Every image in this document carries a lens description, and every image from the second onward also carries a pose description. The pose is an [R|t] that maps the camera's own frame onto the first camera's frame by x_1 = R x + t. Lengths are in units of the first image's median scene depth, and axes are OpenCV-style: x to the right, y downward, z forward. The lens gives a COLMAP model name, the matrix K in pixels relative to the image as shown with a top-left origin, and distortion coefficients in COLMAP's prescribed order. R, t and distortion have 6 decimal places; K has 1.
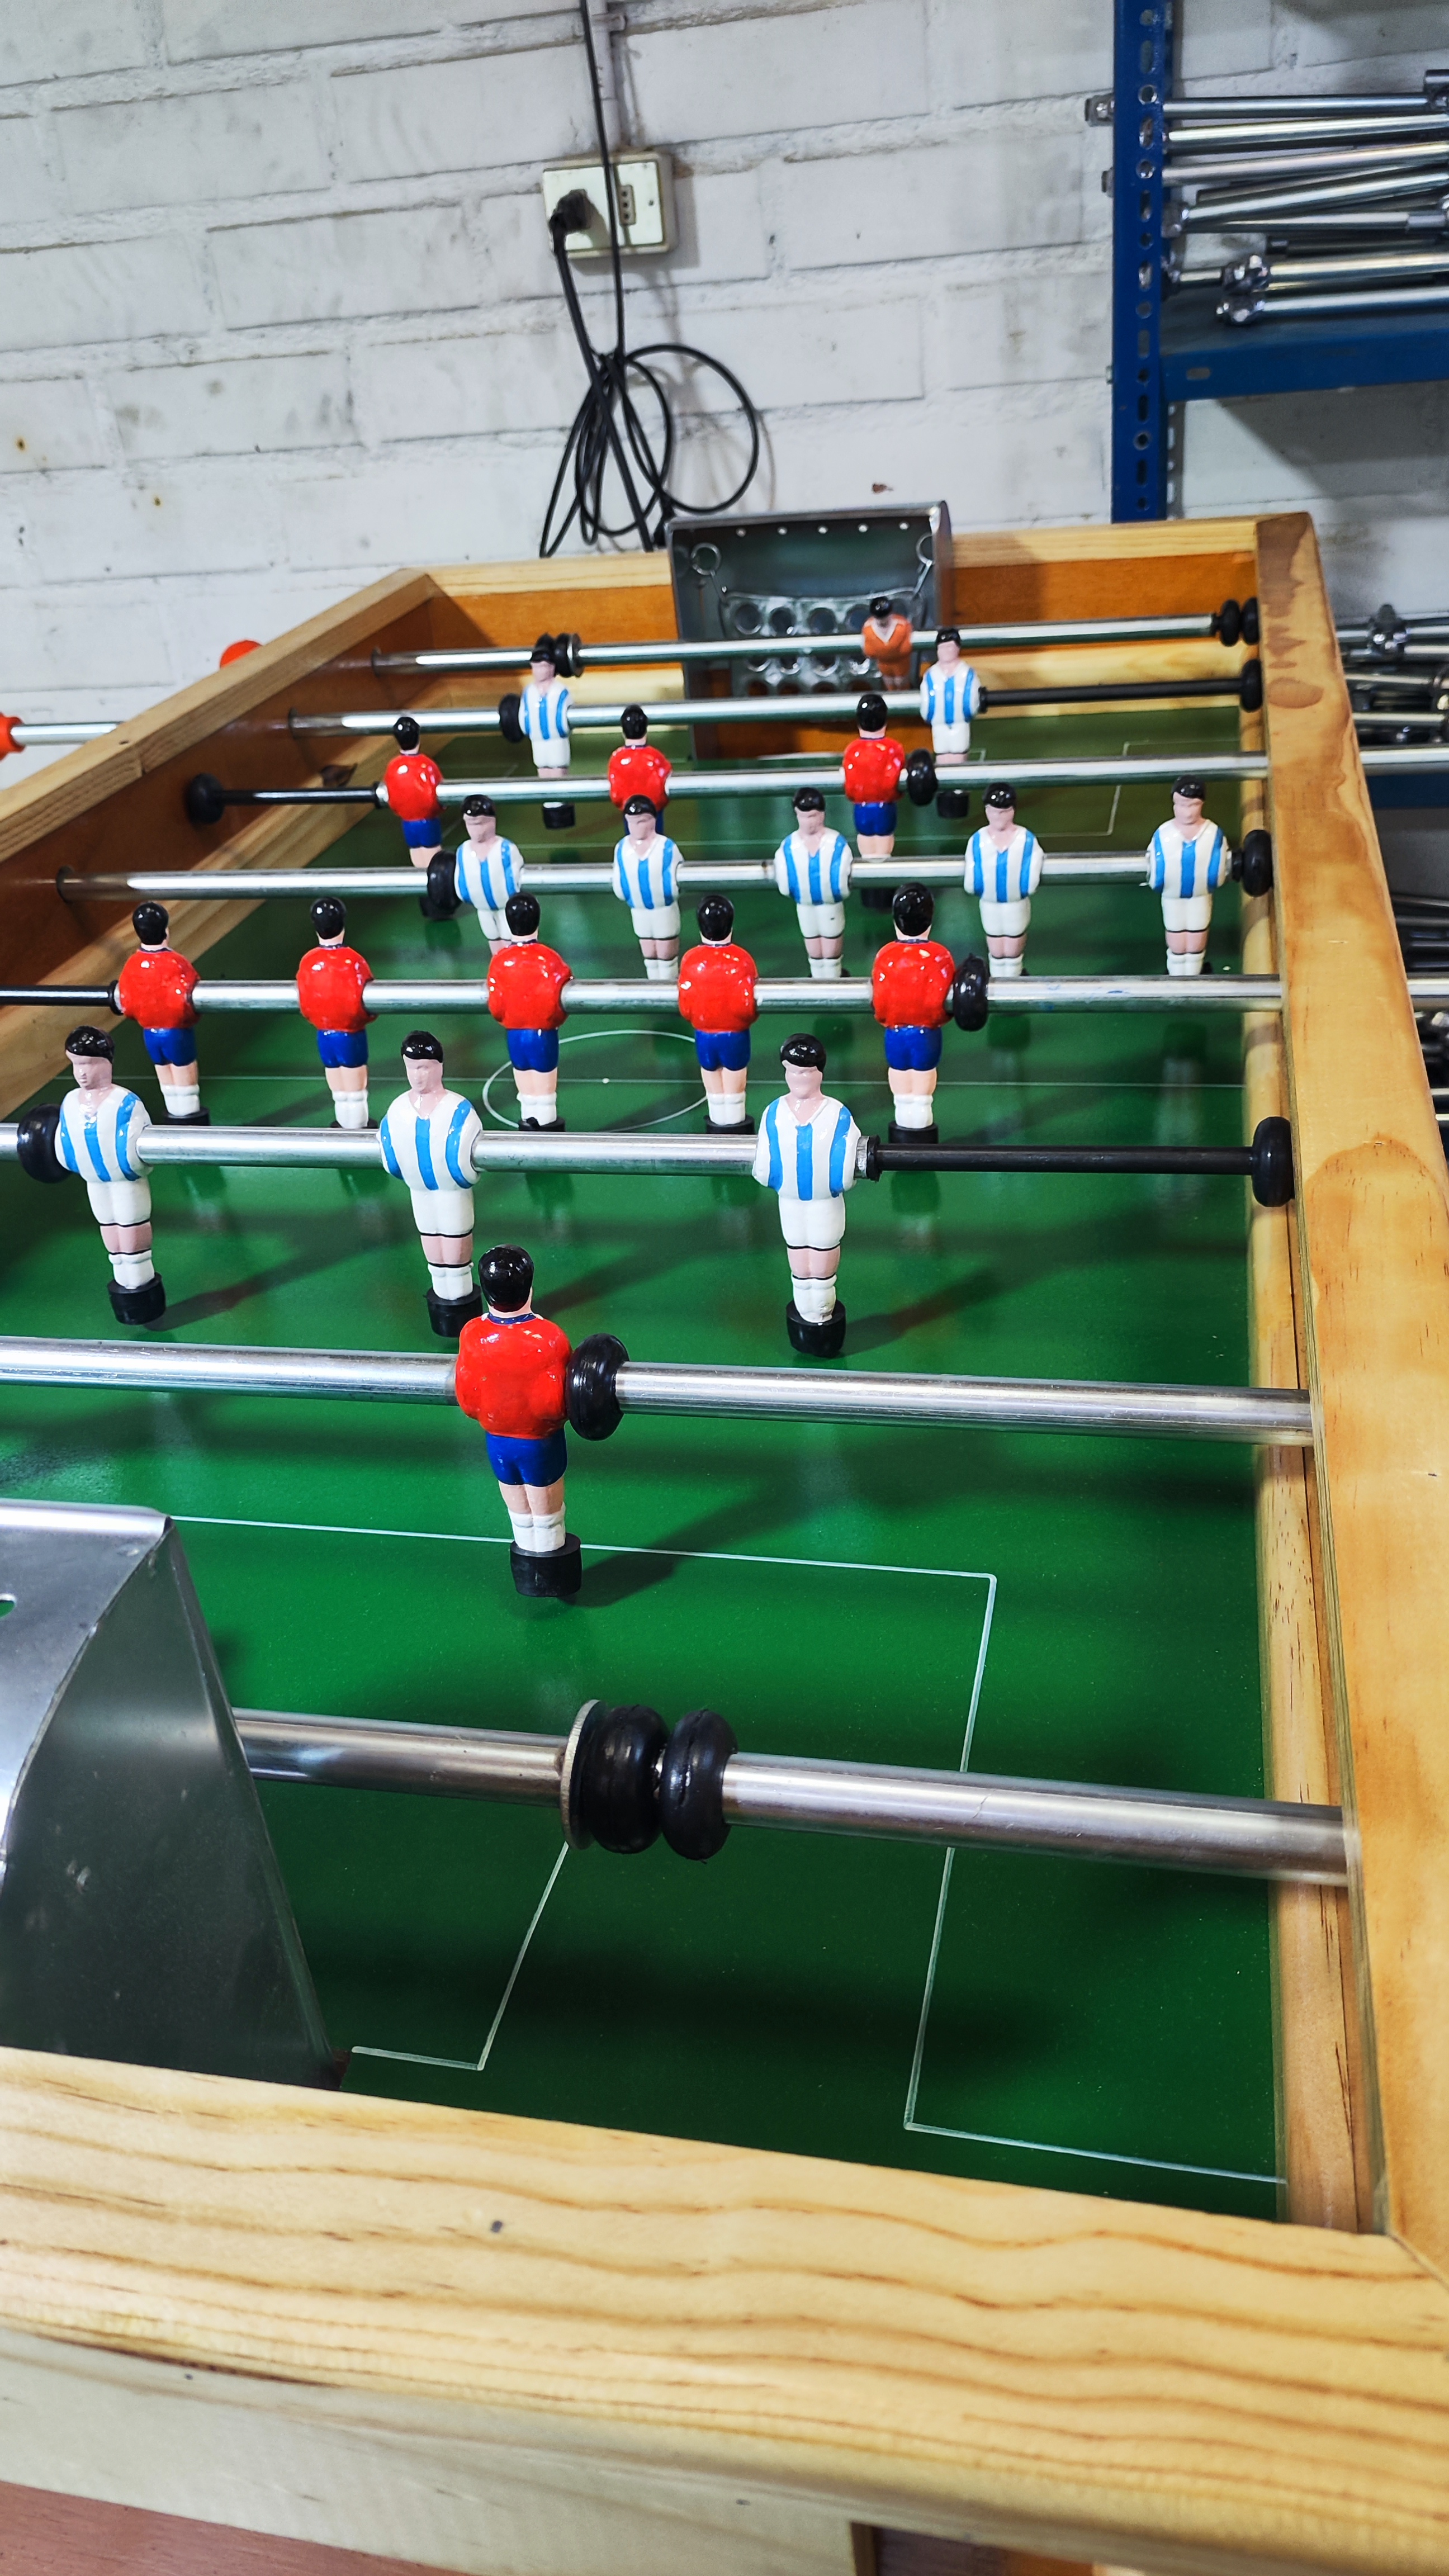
lens RADIAL K [[1879.9, 0, 742.3], [0, 1879.9, 1277.7], [0, 0, 1]] dist [0.042641, -0.062436]
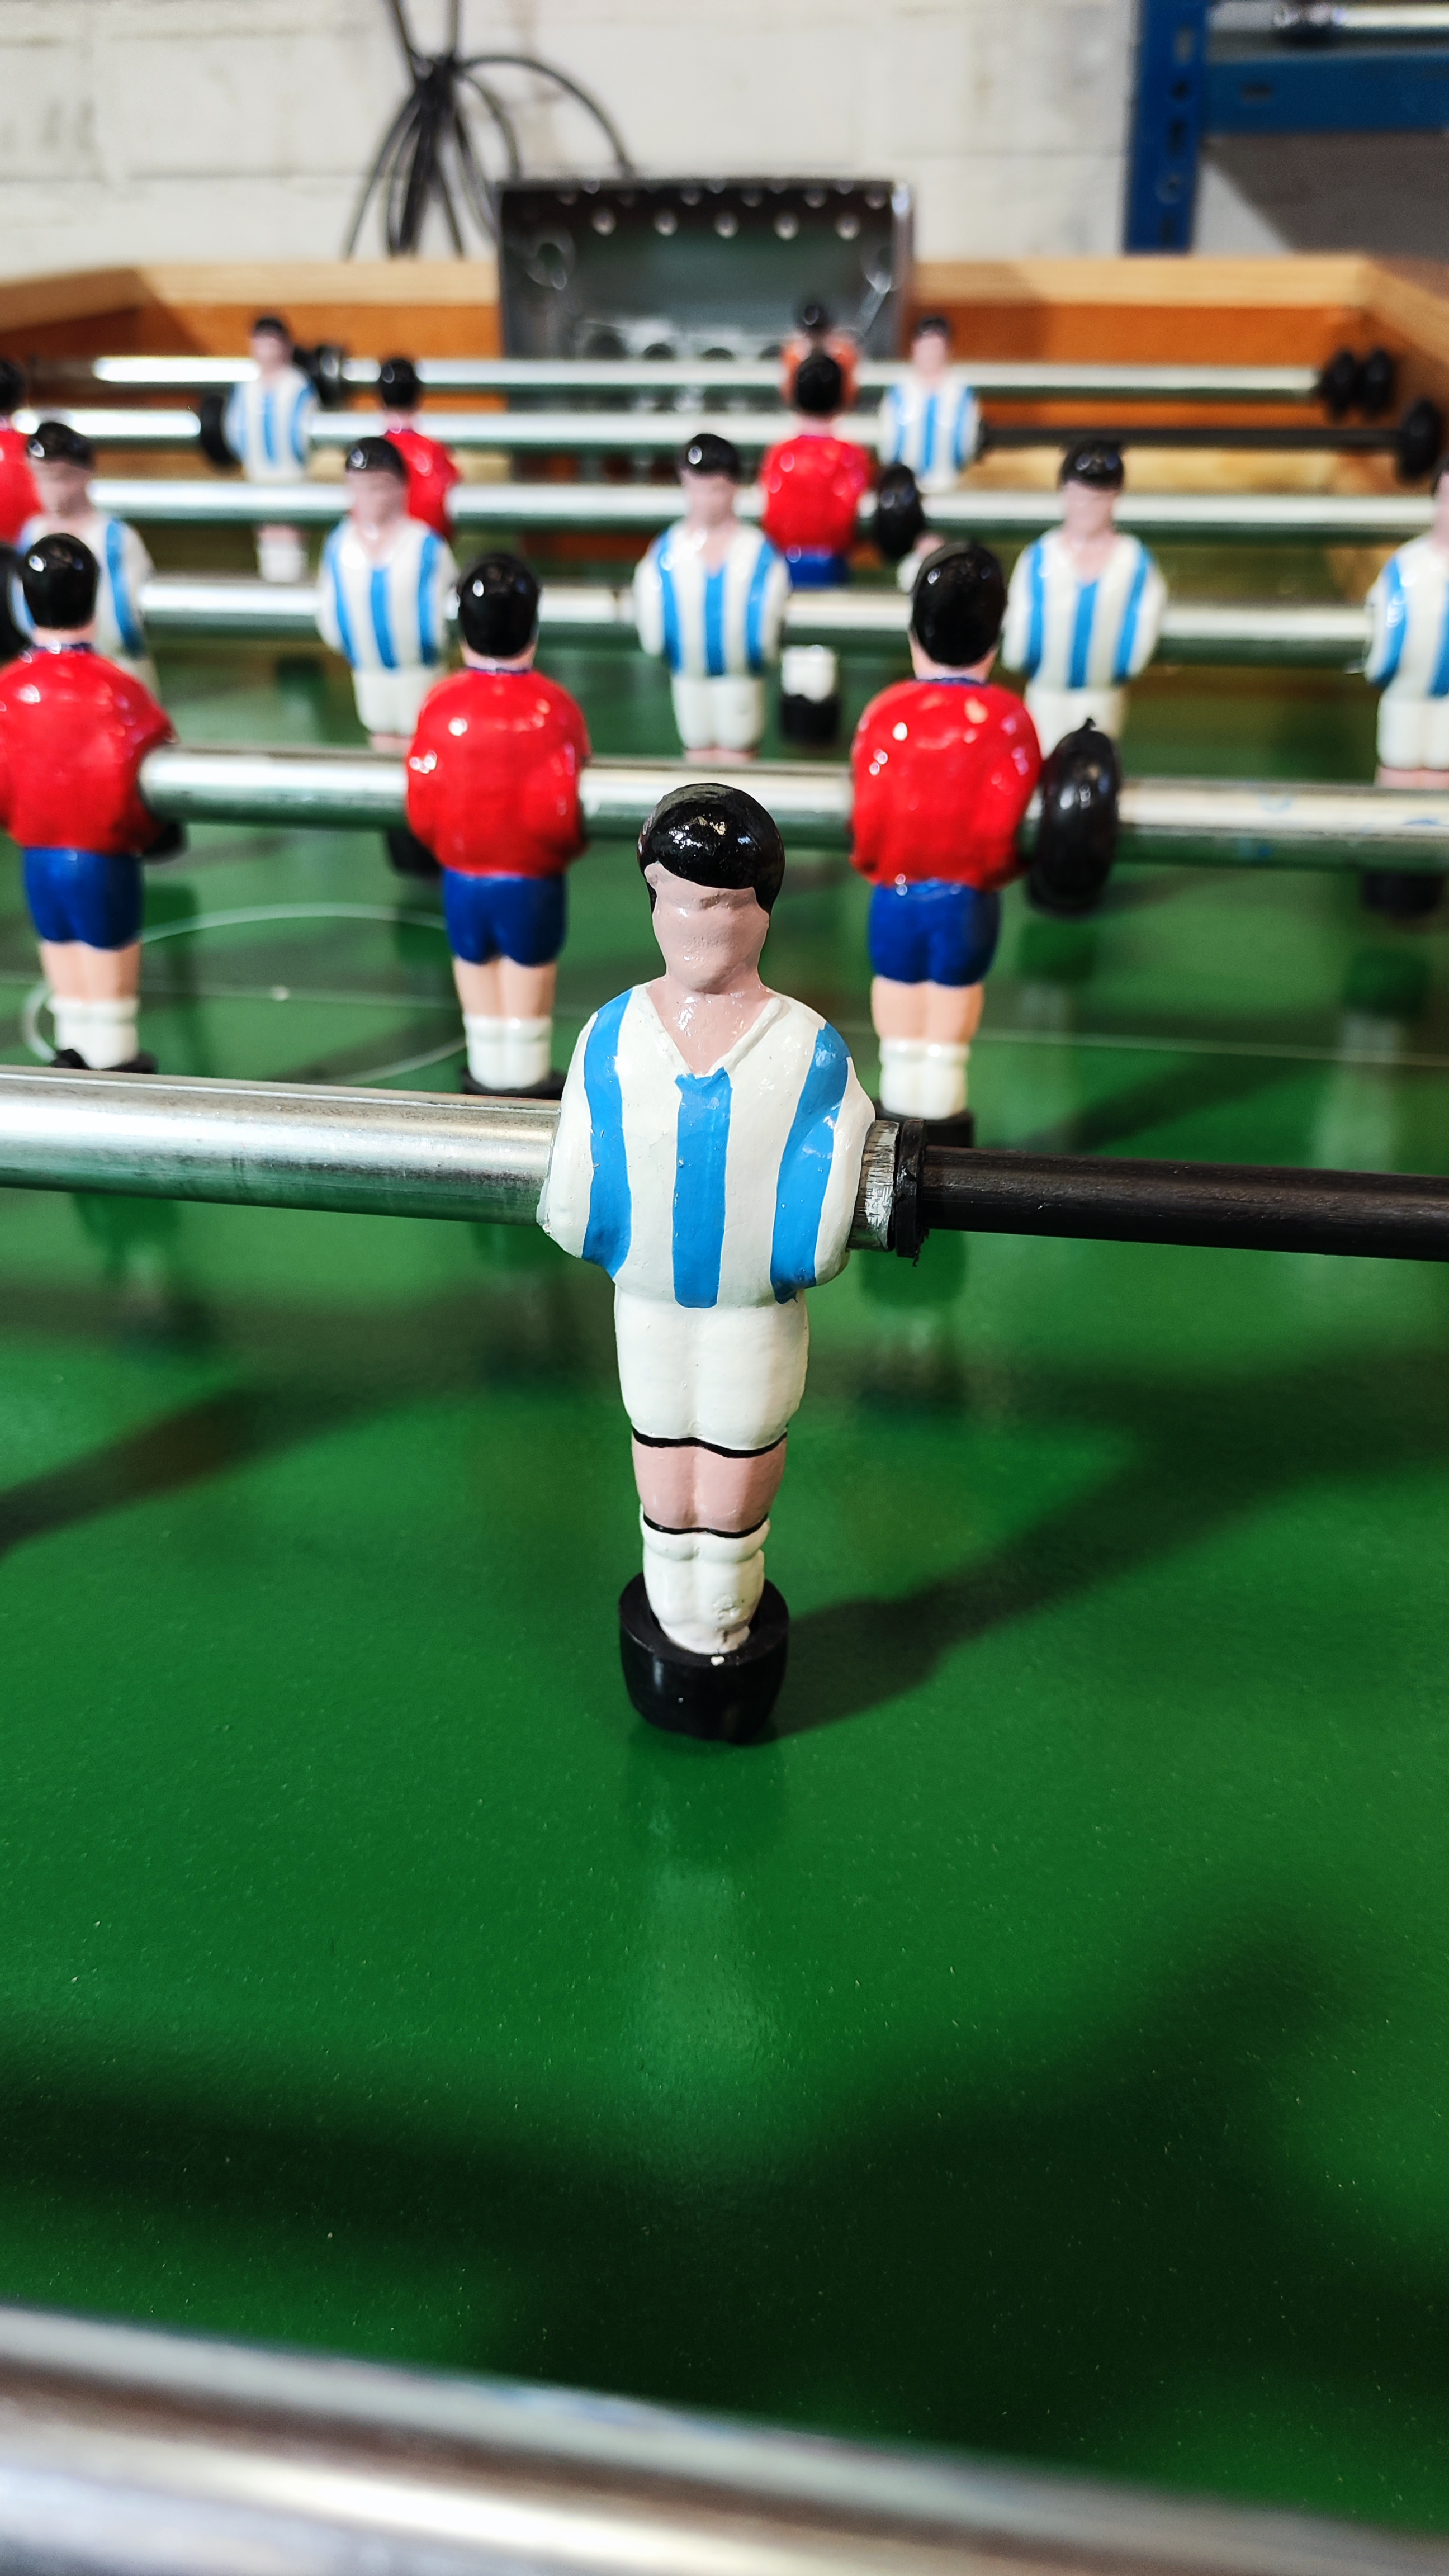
lens RADIAL K [[1913.8, 0, 724.5], [0, 1913.8, 1288.0], [0, 0, 1]] dist [0.033757, -0.072590]
pose [[0.995822, 0.046417, 0.078642, 0.005749], [-0.046772, 0.998902, 0.002669, -0.021406], [-0.078432, -0.006337, 0.996899, 0.311981]]
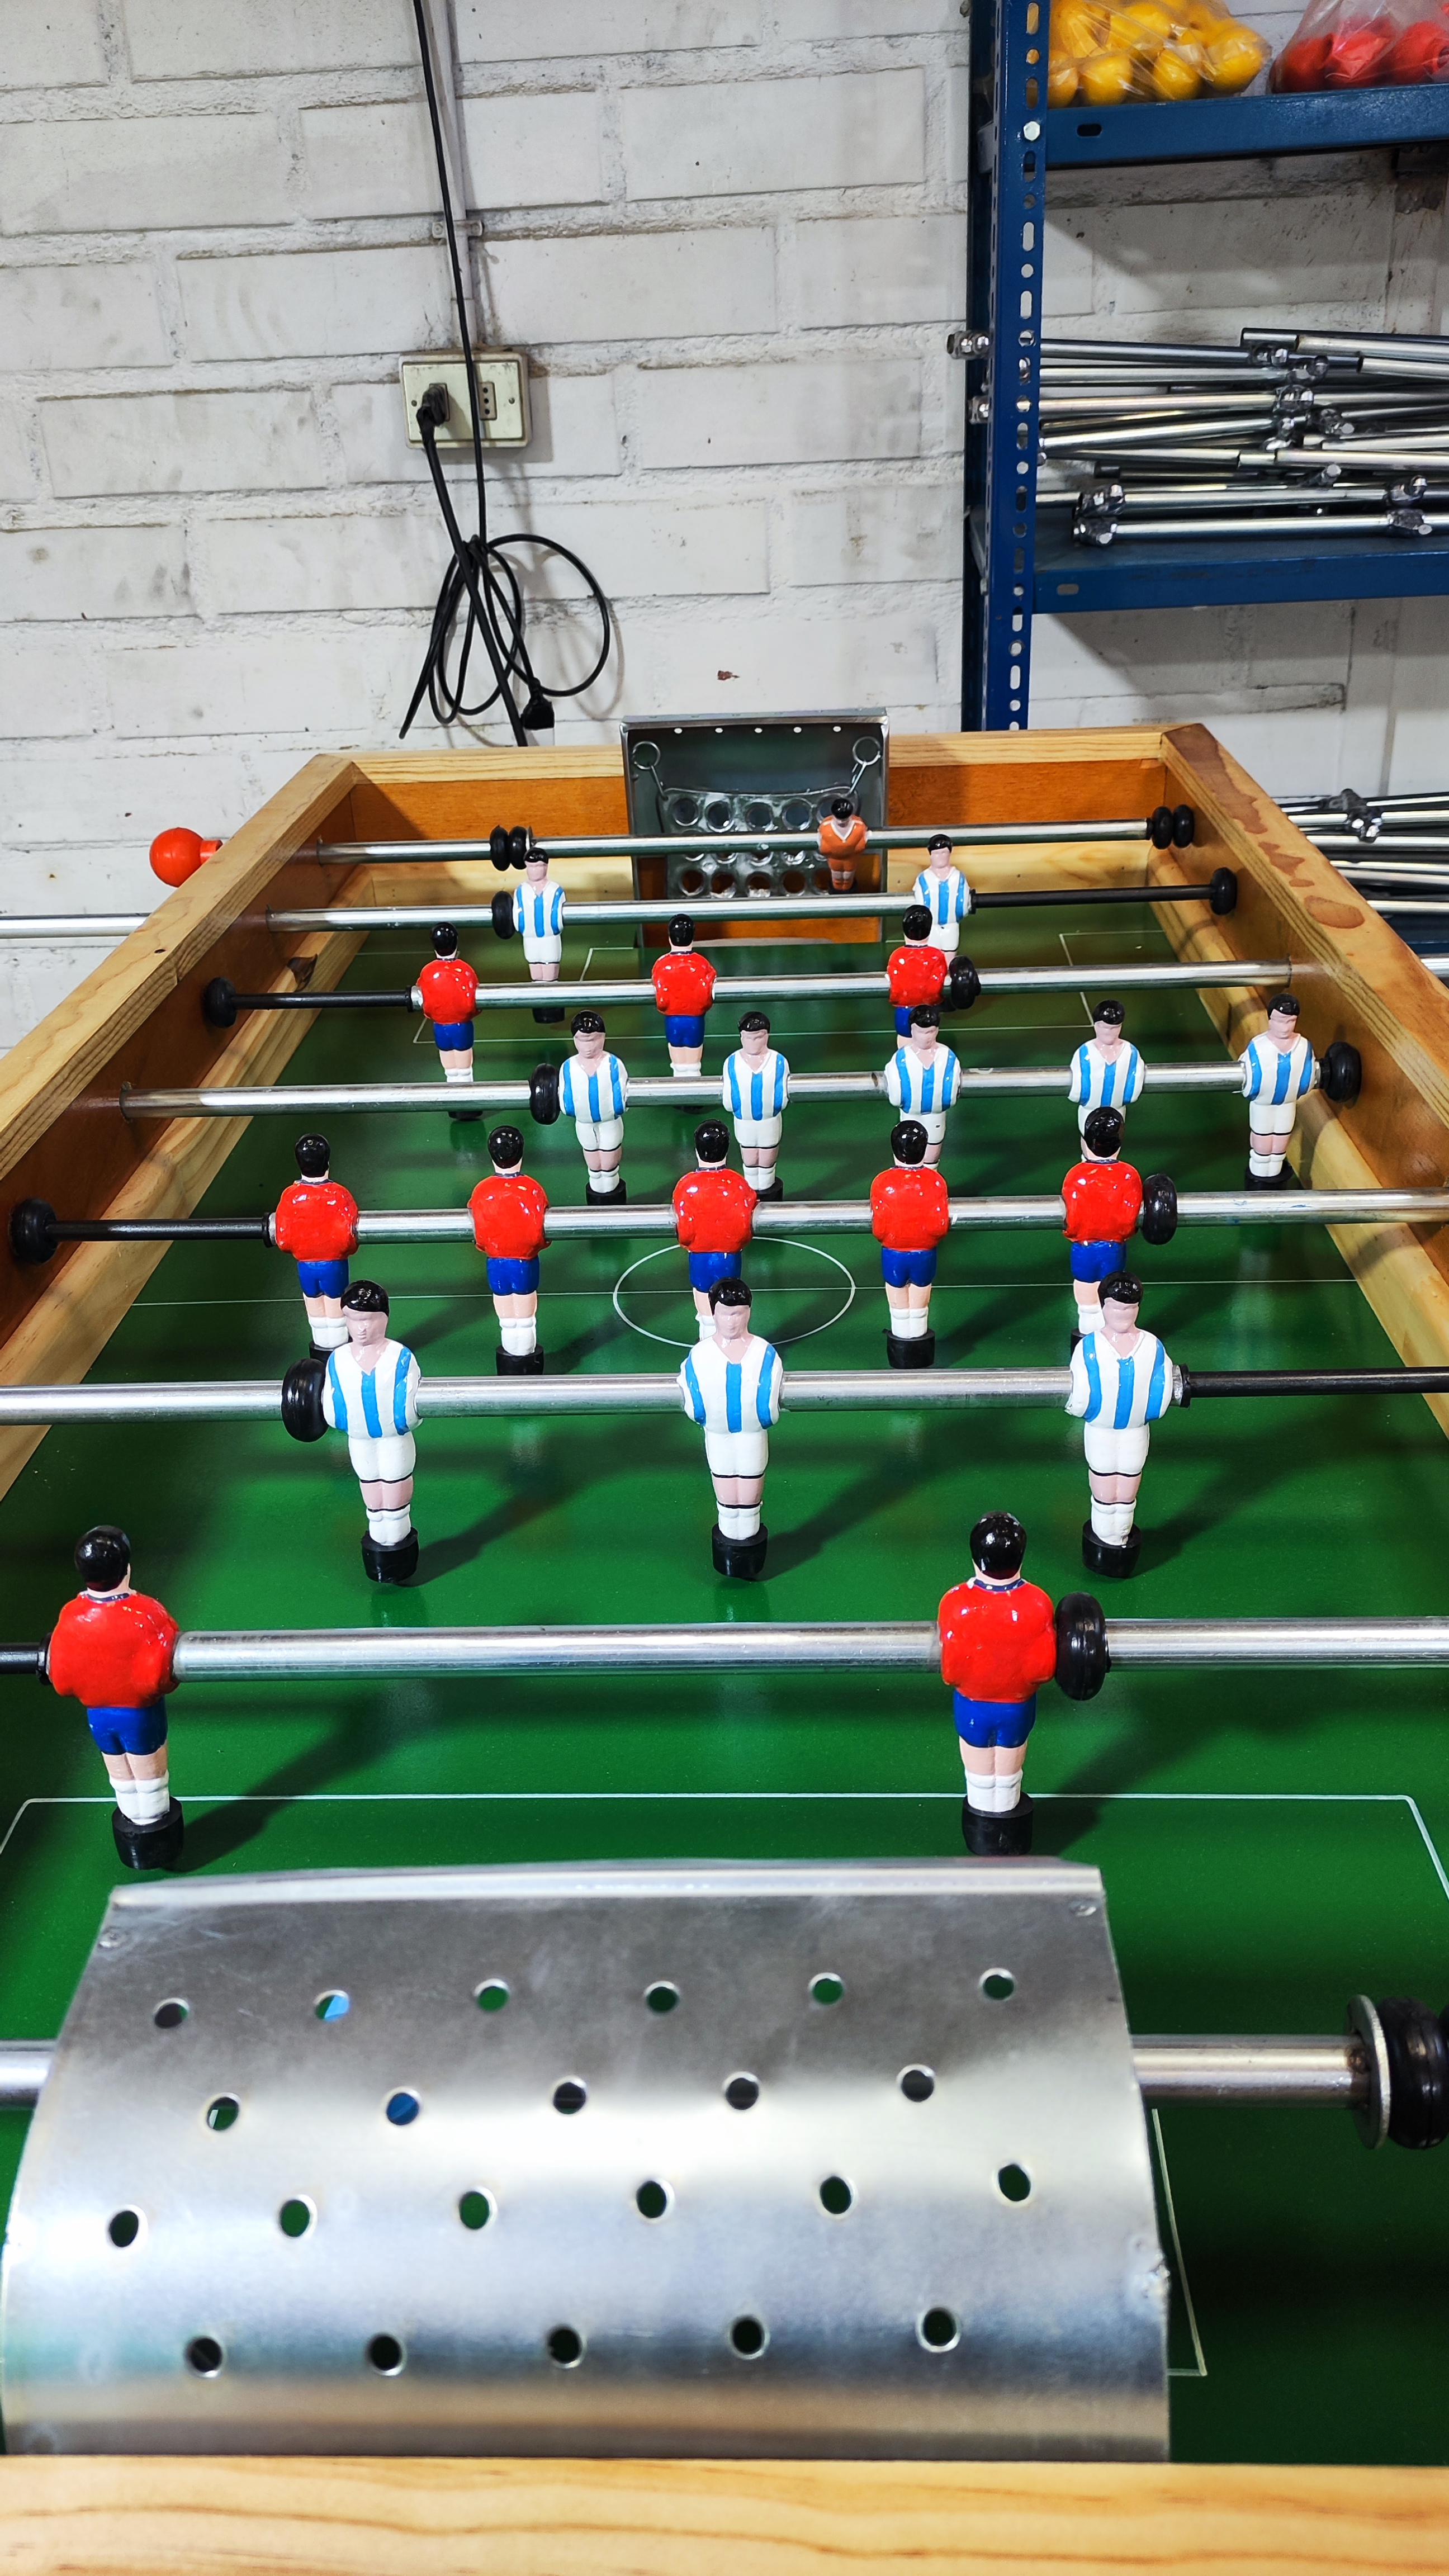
lens RADIAL K [[1865.1, 0, 734.1], [0, 1865.1, 1281.9], [0, 0, 1]] dist [0.058773, -0.096752]
pose [[0.981832, -0.036319, 0.186247, -0.169971], [0.047711, 0.997231, -0.057050, -0.034422], [-0.183659, 0.064899, 0.980845, 0.011904]]
